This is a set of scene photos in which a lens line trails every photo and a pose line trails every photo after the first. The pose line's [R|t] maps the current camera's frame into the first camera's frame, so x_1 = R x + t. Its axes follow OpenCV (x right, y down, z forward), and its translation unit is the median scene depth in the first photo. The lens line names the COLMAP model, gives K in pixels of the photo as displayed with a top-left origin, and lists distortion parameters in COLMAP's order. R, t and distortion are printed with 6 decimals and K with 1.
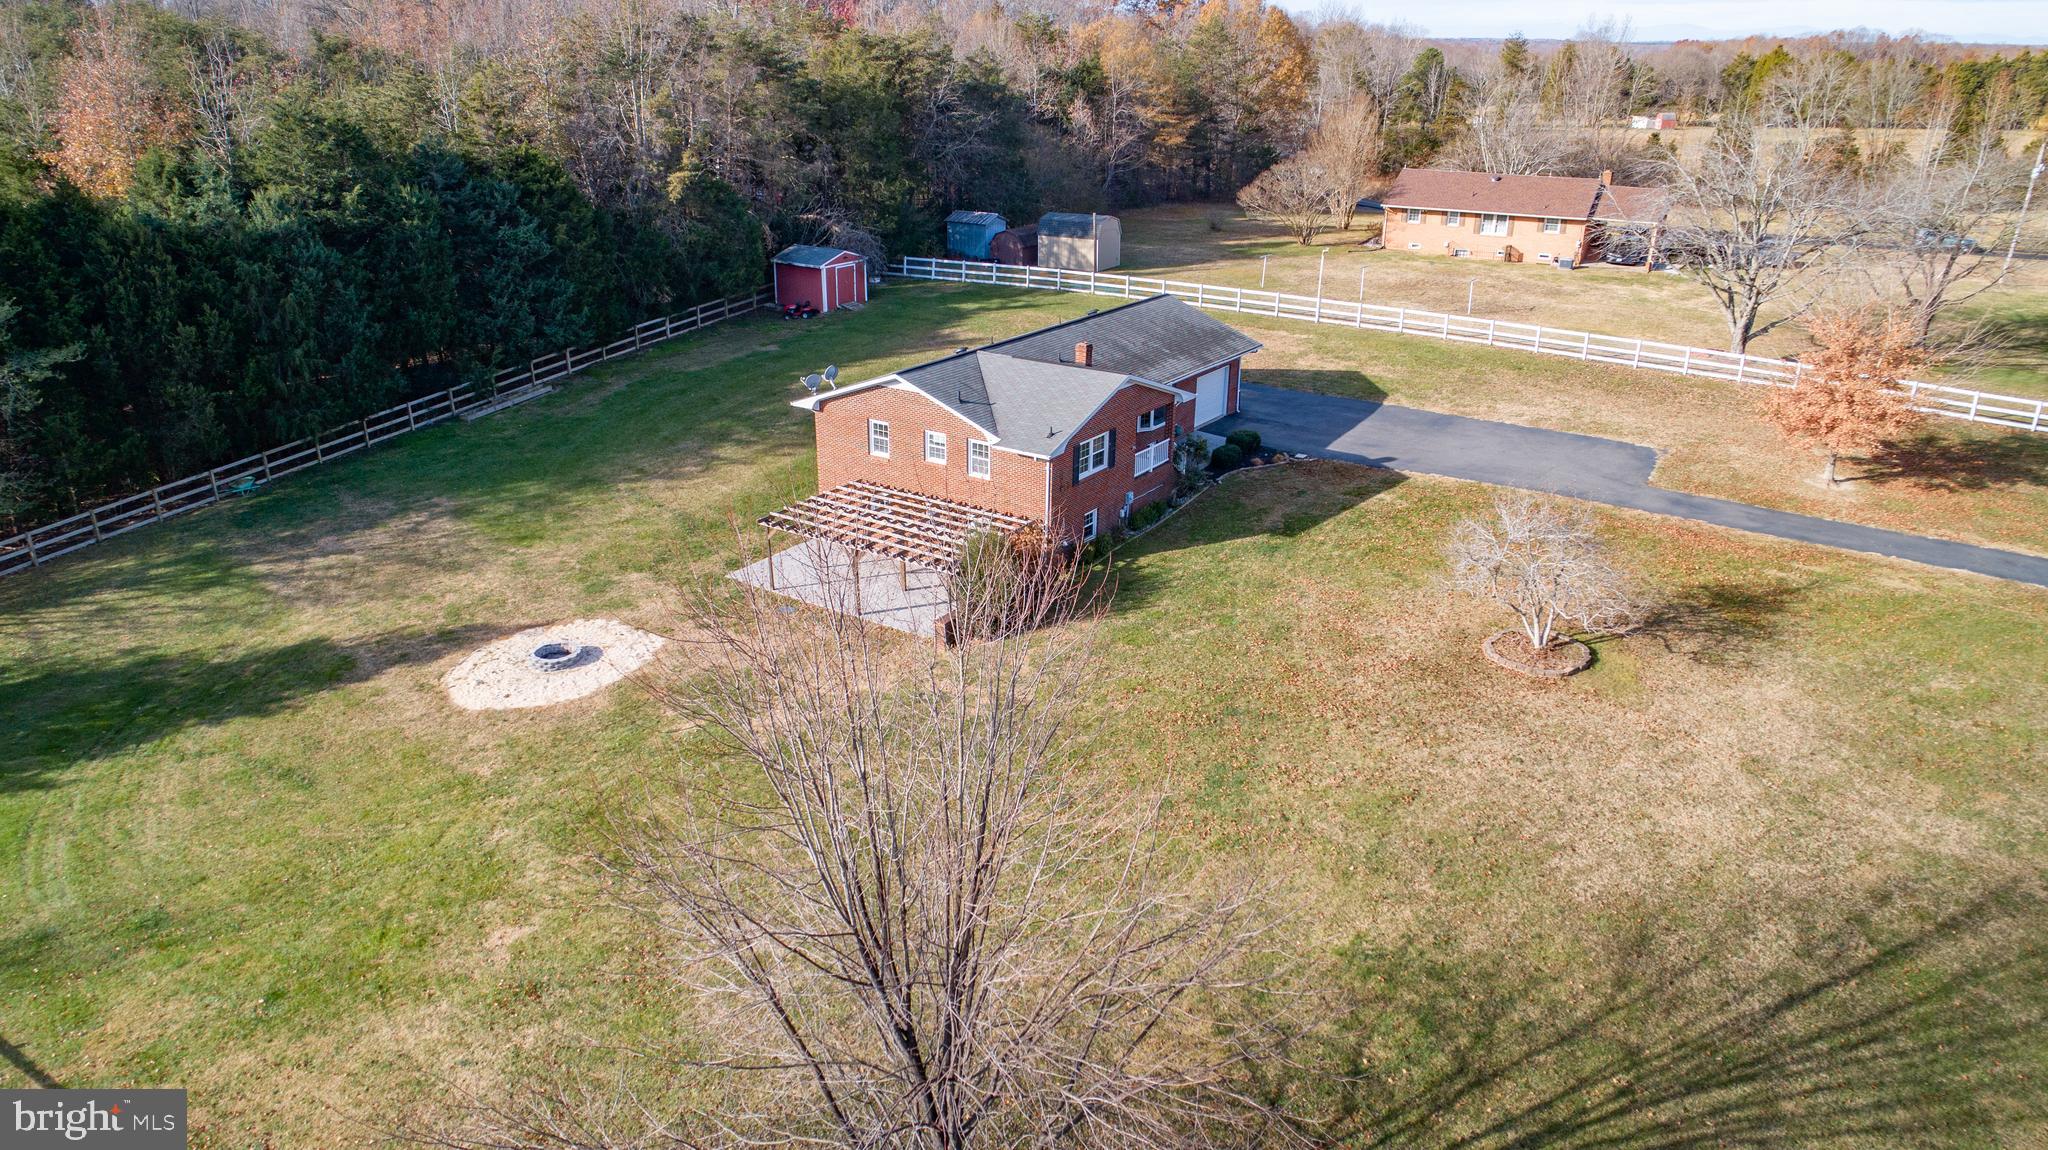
lens RADIAL K [[1376.0, 0, 1021.4], [0, 1376.0, 582.1], [0, 0, 1]] dist [-0.016338, 0.016341]
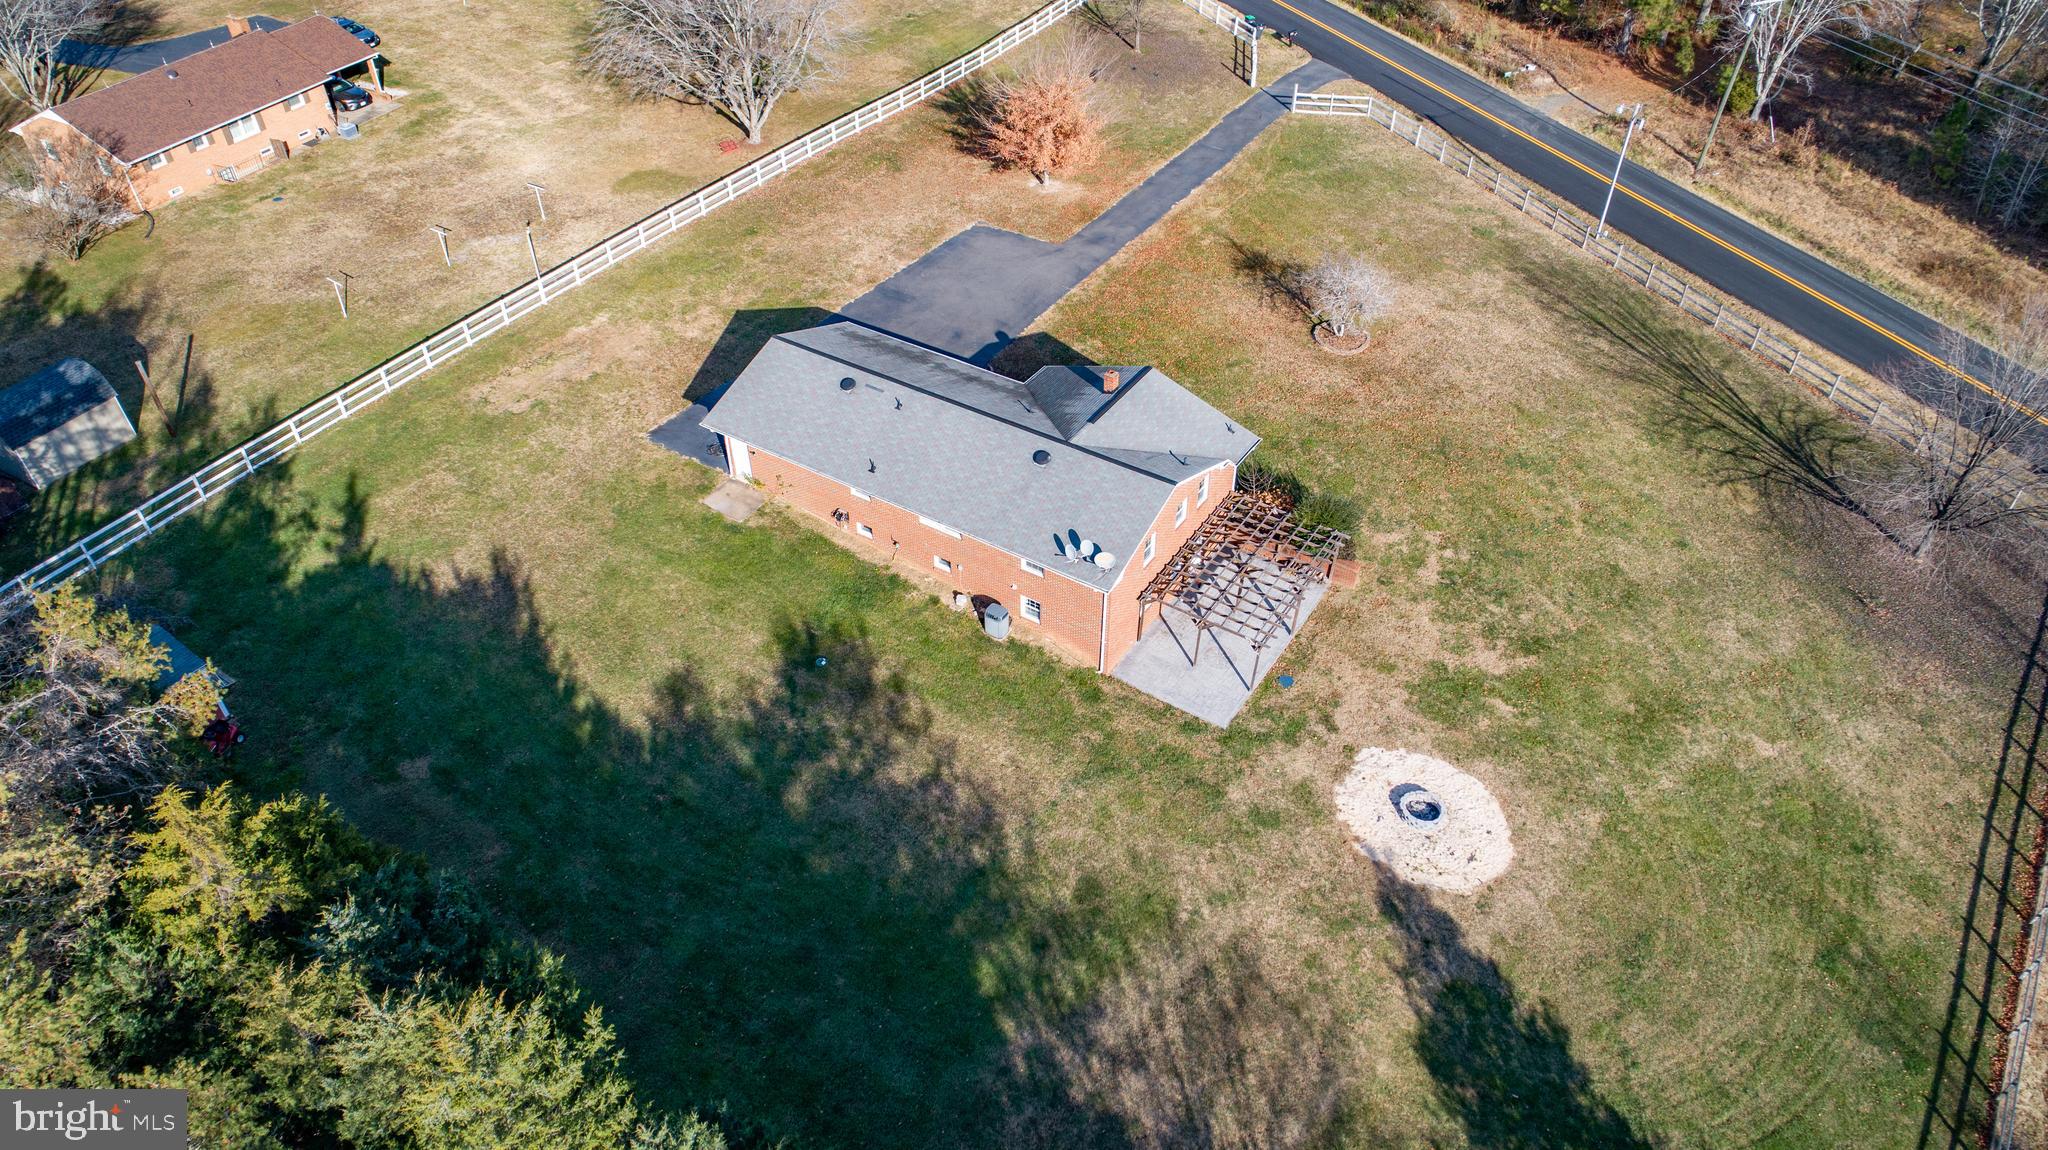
lens RADIAL K [[1378.9, 0, 1021.3], [0, 1378.9, 577.1], [0, 0, 1]] dist [-0.012539, 0.009432]
pose [[-0.010362, -0.661703, 0.749695, -0.916549], [0.379517, 0.691035, 0.615173, -0.784816], [-0.925127, 0.290896, 0.243967, 0.839967]]
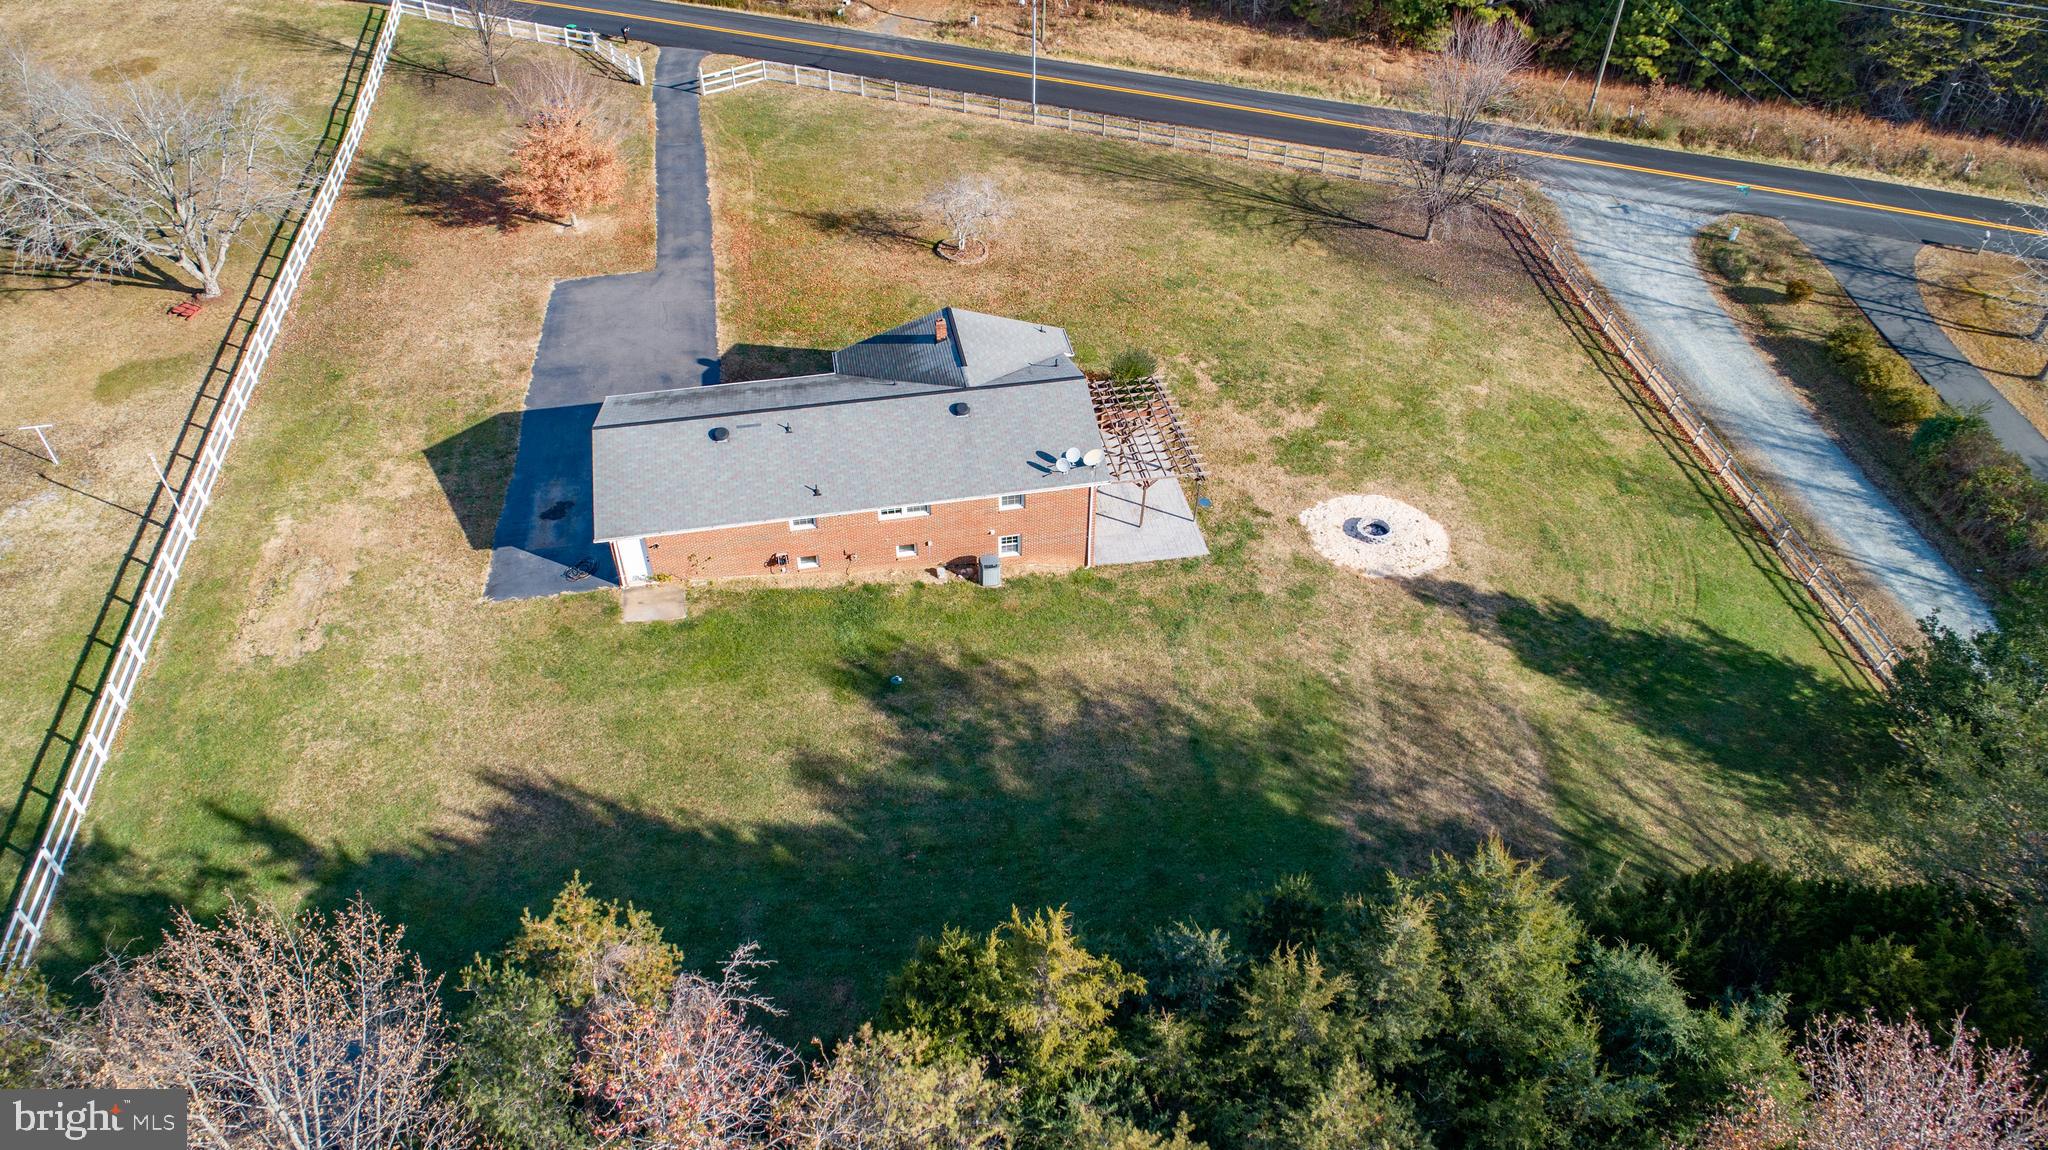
lens RADIAL K [[1378.9, 0, 1021.3], [0, 1378.9, 577.1], [0, 0, 1]] dist [-0.012539, 0.009432]
pose [[-0.694702, -0.479314, 0.536328, -0.748902], [0.265573, 0.522028, 0.810529, -1.006561], [-0.668476, 0.705510, -0.235361, 1.390130]]
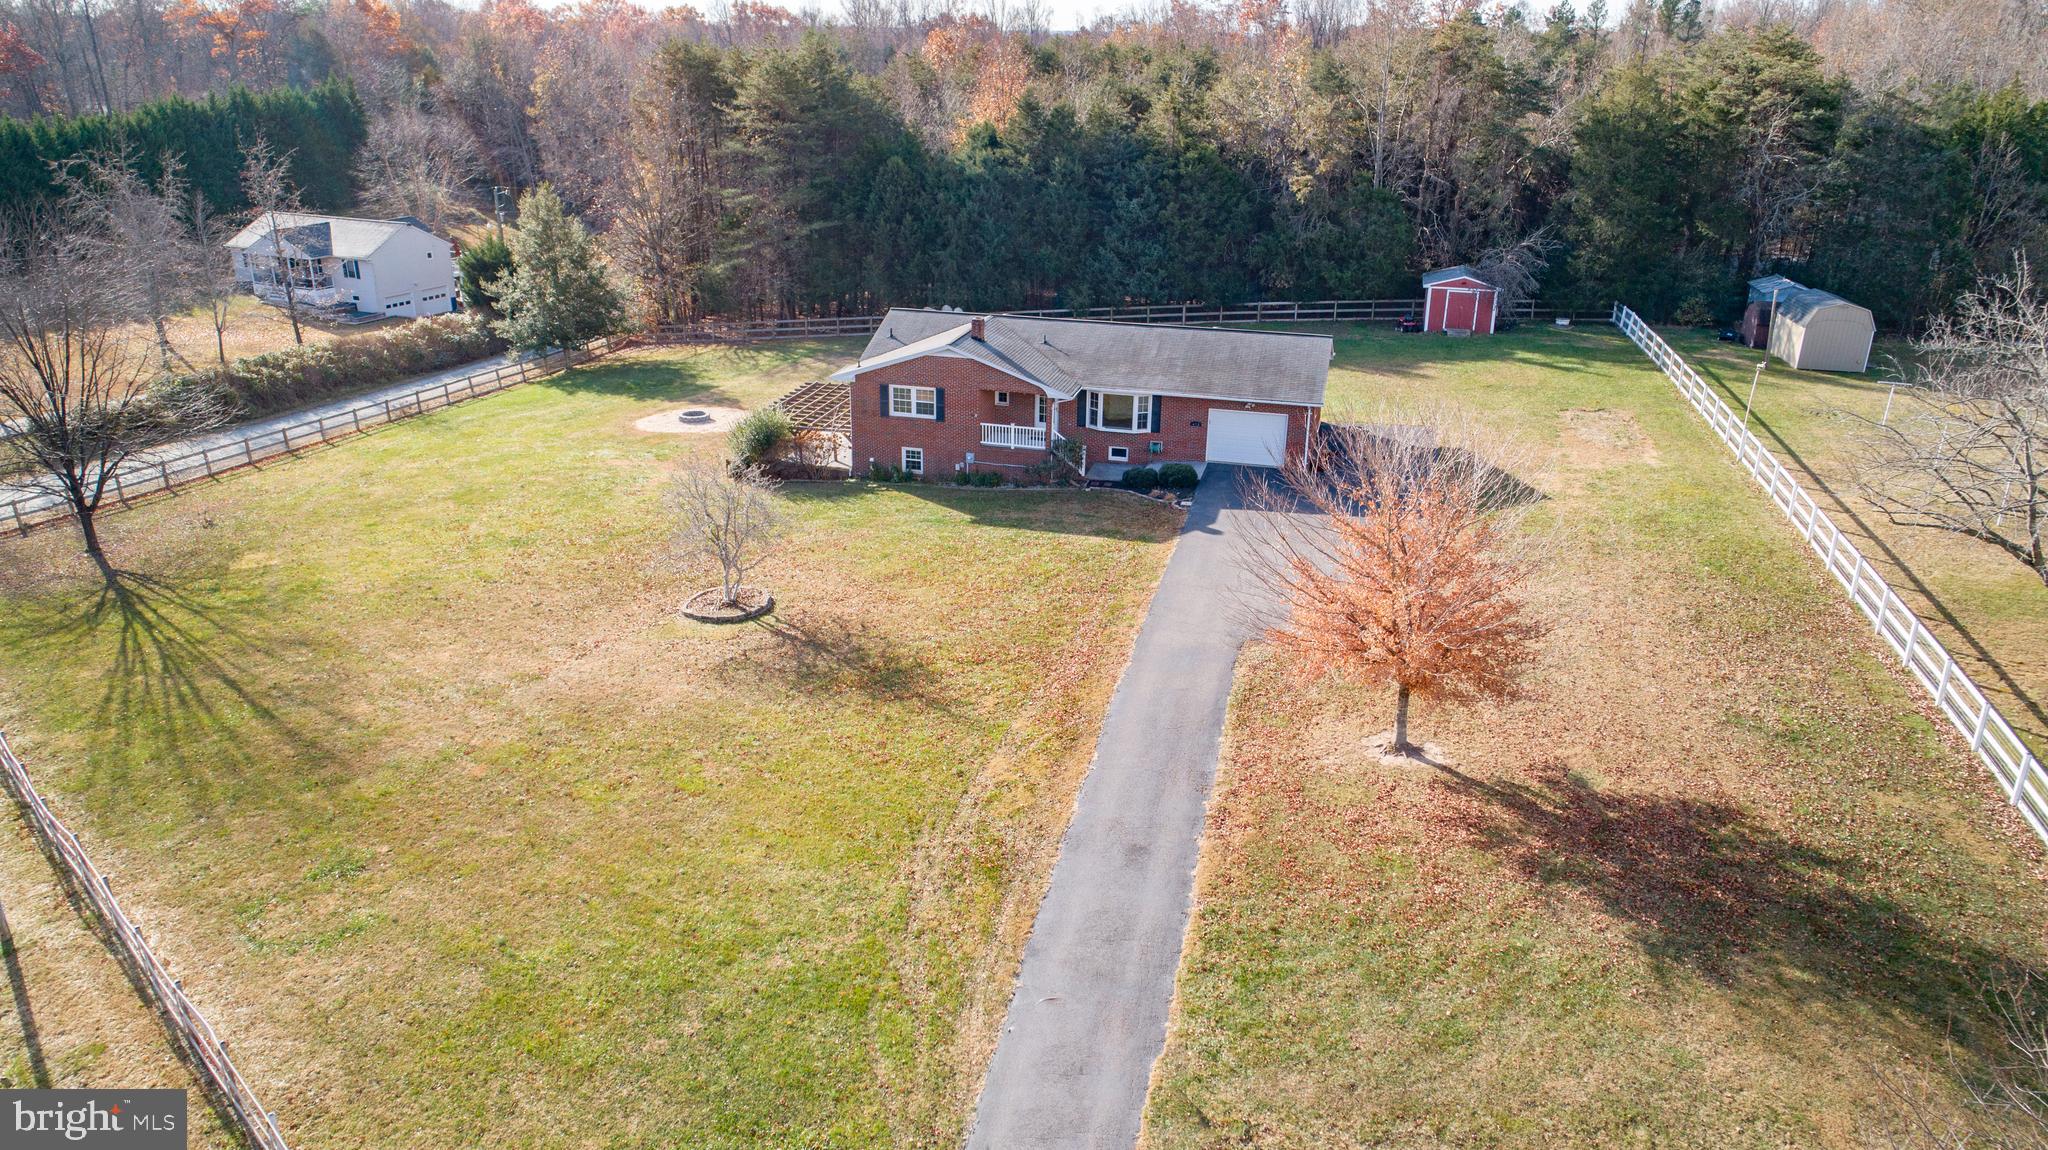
lens RADIAL K [[1373.7, 0, 1020.3], [0, 1373.7, 583.8], [0, 0, 1]] dist [-0.008690, 0.001985]
pose [[0.329719, 0.348288, -0.877486, 1.159196], [-0.358217, 0.906109, 0.225048, -0.244249], [0.873480, 0.240127, 0.423524, 0.590076]]
